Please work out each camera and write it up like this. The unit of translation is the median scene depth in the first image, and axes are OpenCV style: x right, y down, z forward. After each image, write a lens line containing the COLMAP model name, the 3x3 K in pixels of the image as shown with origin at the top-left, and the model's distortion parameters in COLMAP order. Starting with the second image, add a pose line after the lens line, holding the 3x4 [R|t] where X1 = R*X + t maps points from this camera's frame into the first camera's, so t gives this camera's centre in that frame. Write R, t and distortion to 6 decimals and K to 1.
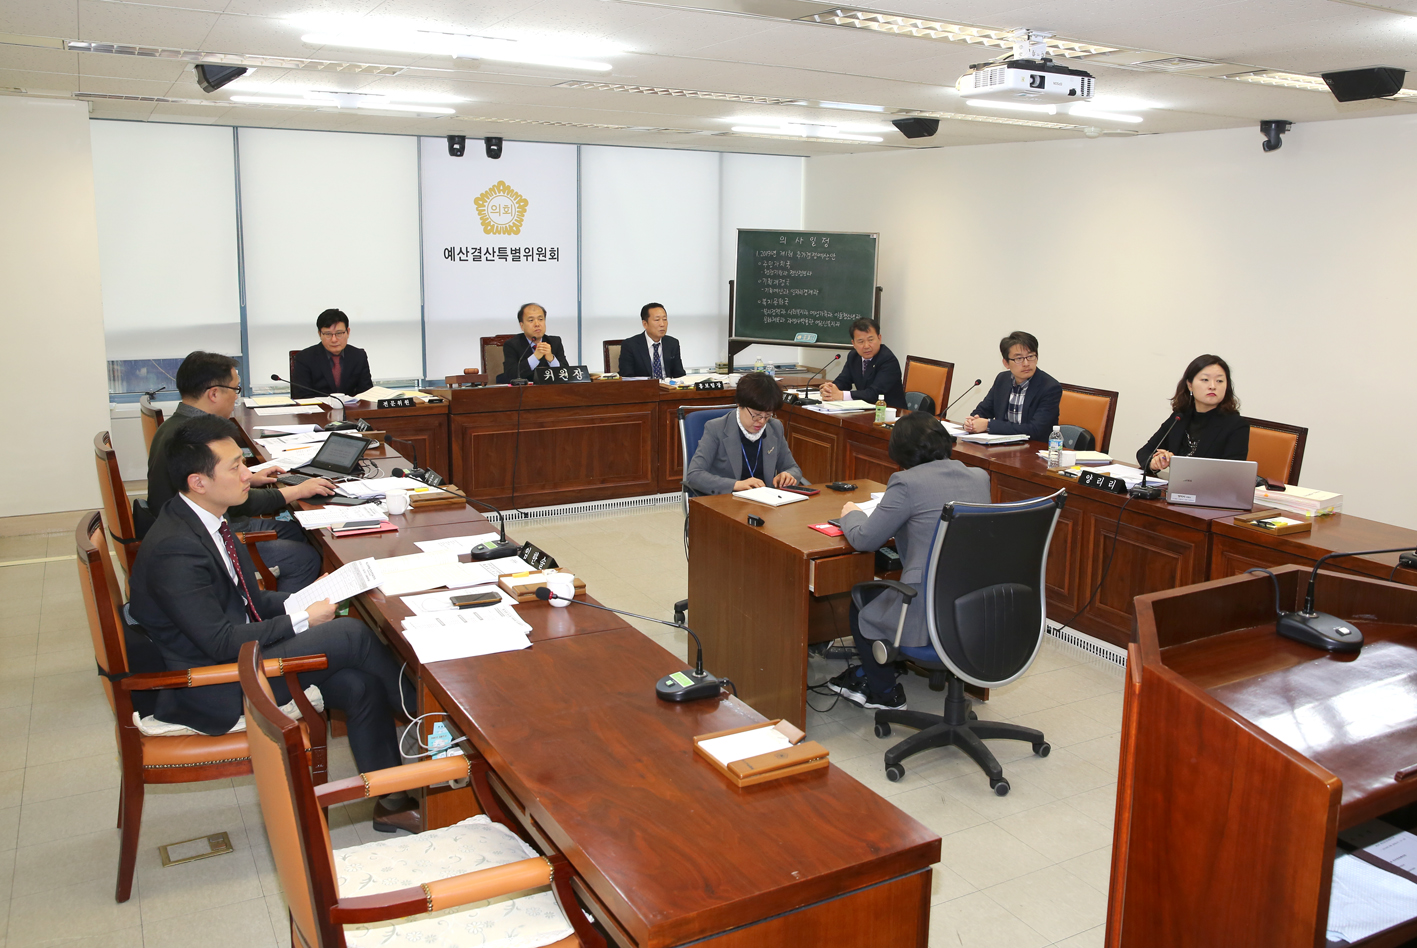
lens RADIAL K [[1167.2, 0, 708.5], [0, 1167.2, 474.0], [0, 0, 1]] dist [-0.003557, -0.000265]
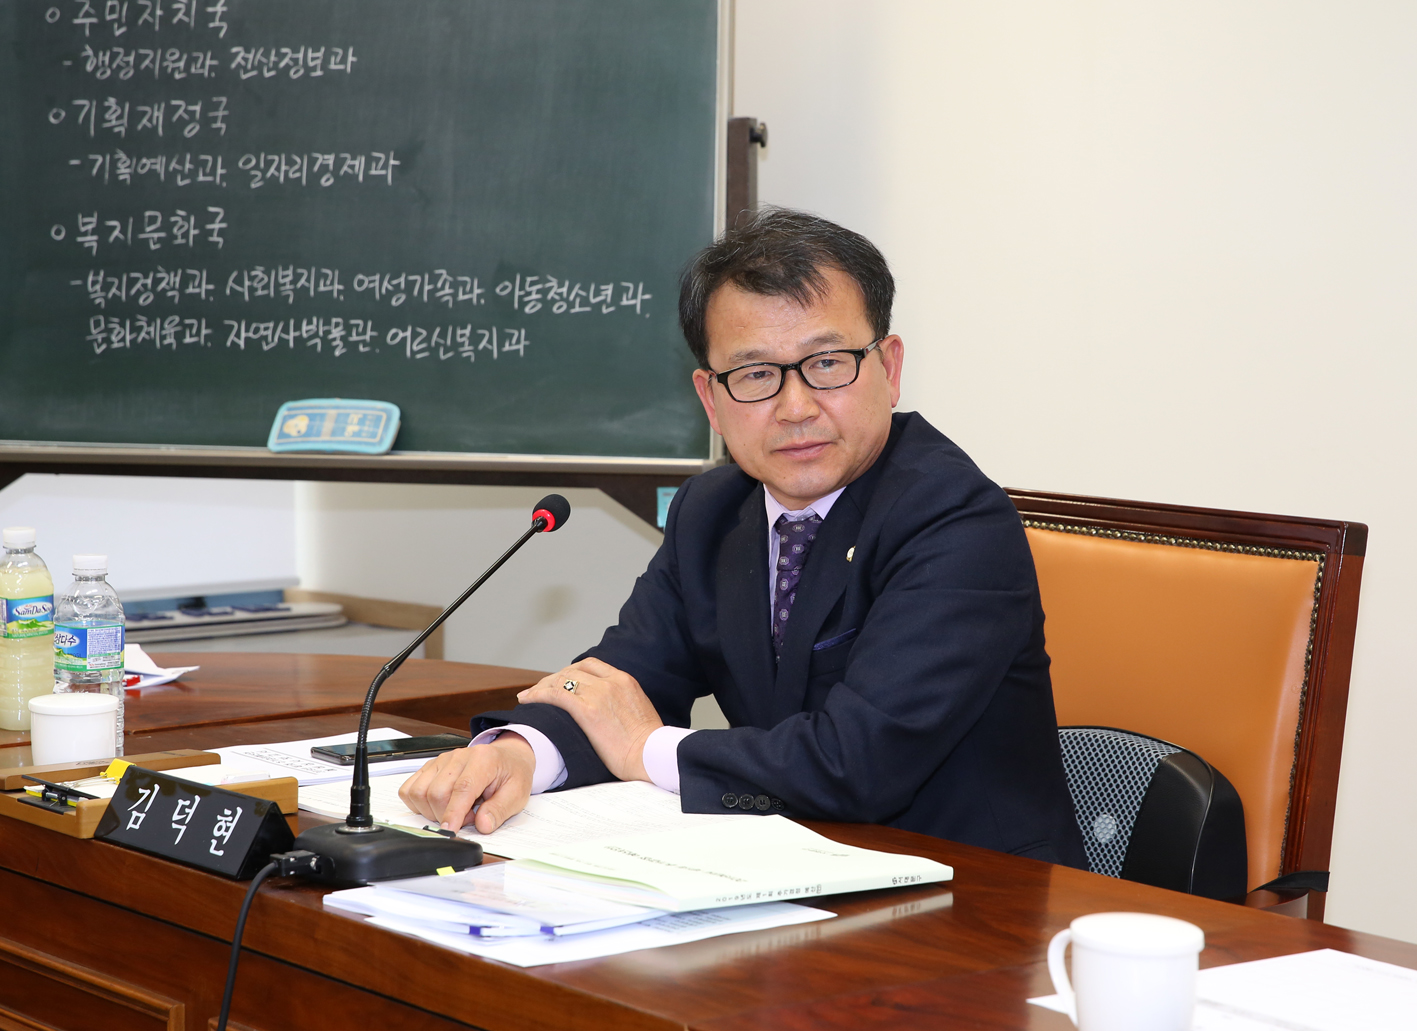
lens RADIAL K [[2948.4, 0, 708.5], [0, 2948.4, 515.5], [0, 0, 1]] dist [-0.017798, 0.020402]
pose [[0.977717, -0.026878, 0.208198, 0.046382], [0.053018, 0.991234, -0.121011, -0.048162], [-0.203120, 0.129353, 0.970572, 0.568214]]
